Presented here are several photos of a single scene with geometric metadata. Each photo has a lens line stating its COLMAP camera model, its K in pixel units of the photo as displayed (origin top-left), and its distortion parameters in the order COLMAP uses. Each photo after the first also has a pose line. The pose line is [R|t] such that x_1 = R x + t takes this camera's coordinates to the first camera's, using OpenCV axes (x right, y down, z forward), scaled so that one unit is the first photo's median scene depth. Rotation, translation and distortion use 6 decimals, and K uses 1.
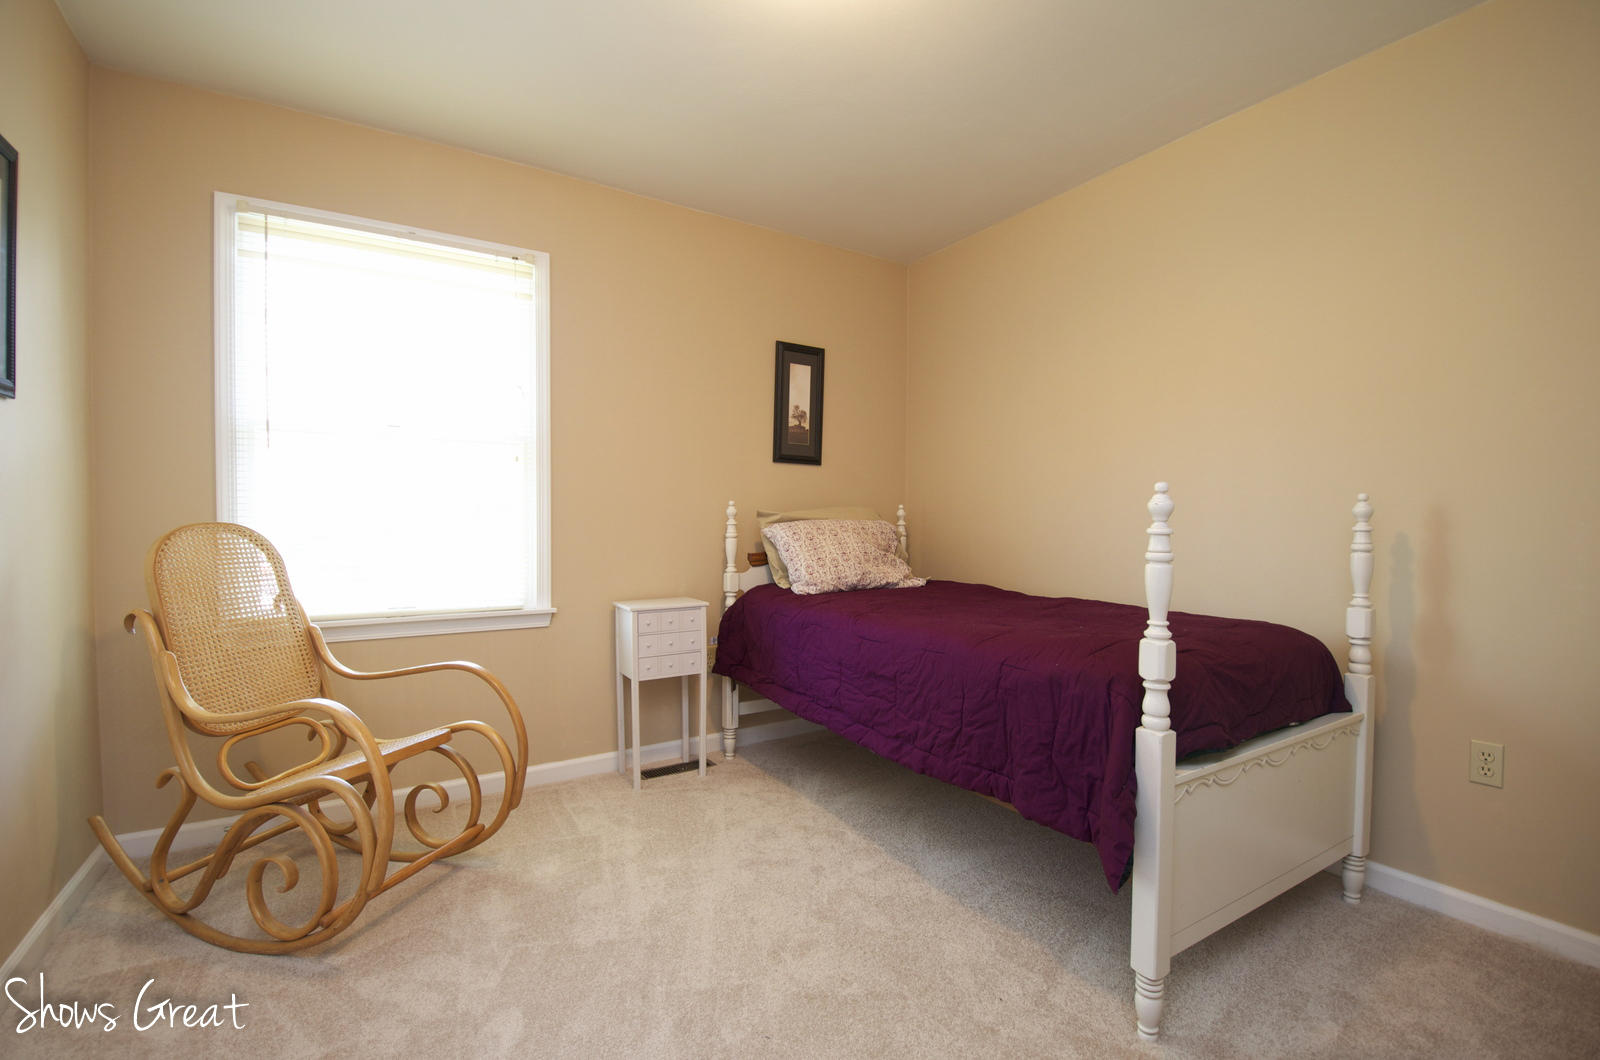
lens RADIAL K [[705.0, 0, 812.8], [0, 705.0, 540.3], [0, 0, 1]] dist [0.016388, -0.024080]
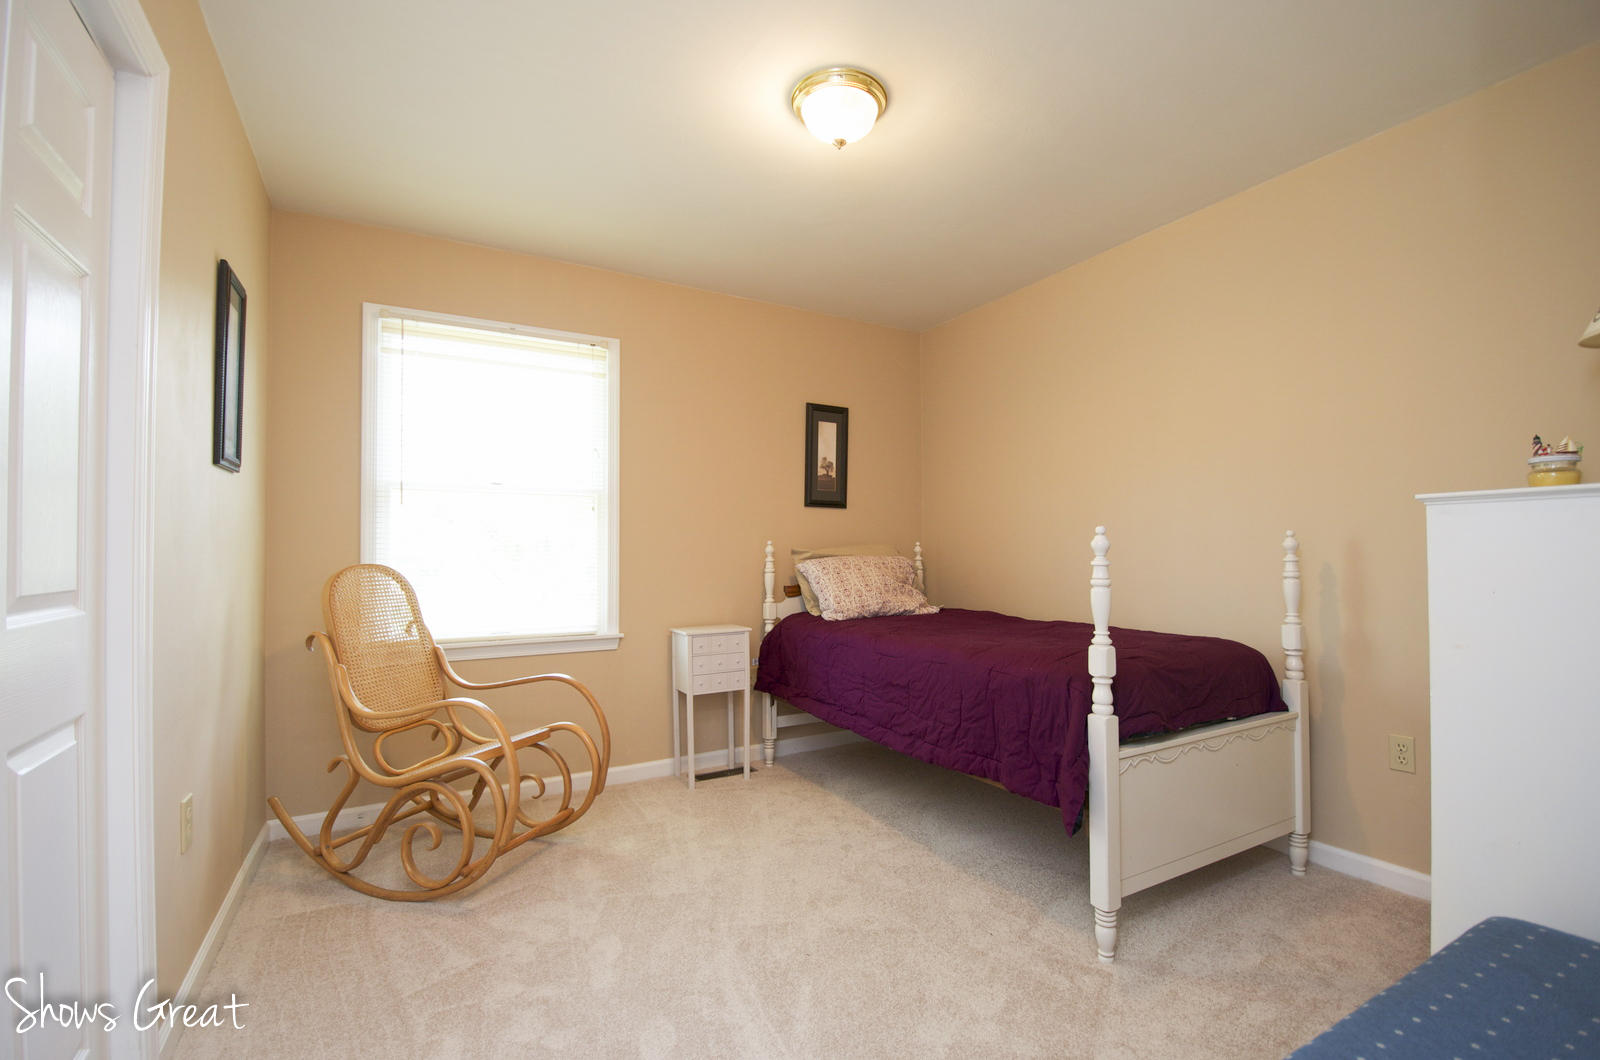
lens RADIAL K [[705.0, 0, 812.8], [0, 705.0, 540.3], [0, 0, 1]] dist [0.016388, -0.024080]
pose [[0.999126, -0.011778, -0.040104, 0.003985], [0.009731, 0.998658, -0.050864, 0.004362], [0.040649, 0.050429, 0.997900, -0.231621]]
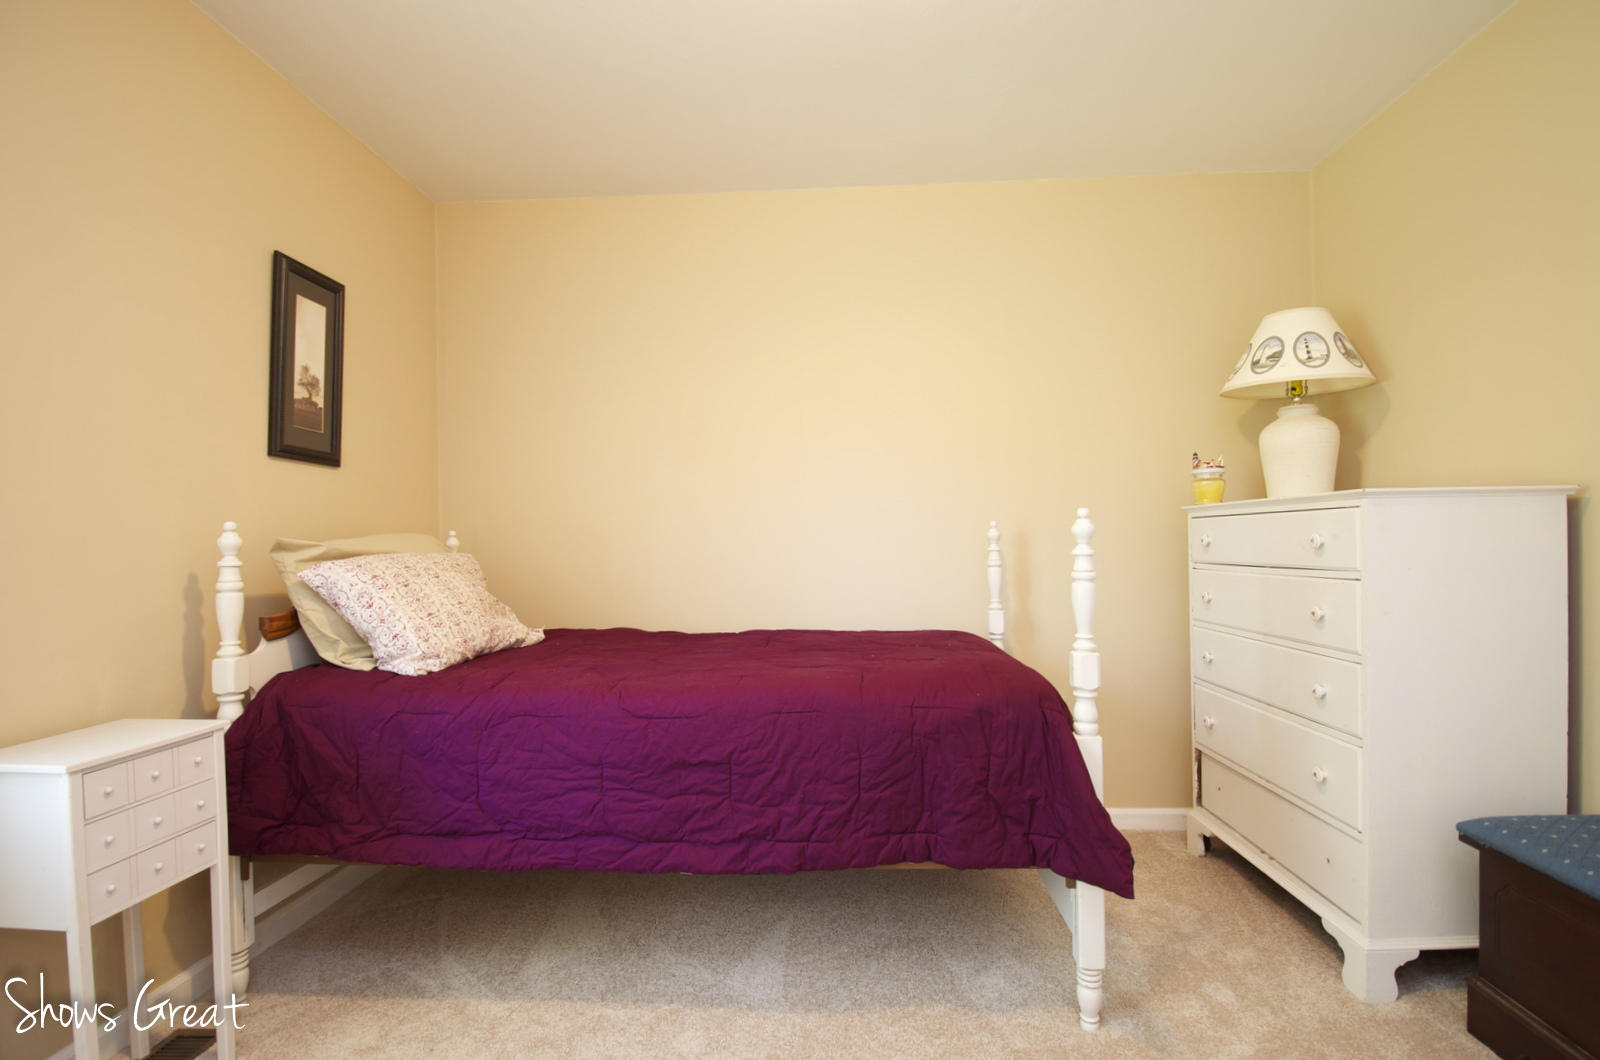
lens RADIAL K [[719.5, 0, 822.9], [0, 719.5, 540.0], [0, 0, 1]] dist [0.013132, -0.020558]
pose [[0.569489, -0.007931, 0.821960, -0.447028], [0.042282, 0.998912, -0.019657, -0.018510], [-0.820910, 0.045949, 0.569205, 0.468332]]
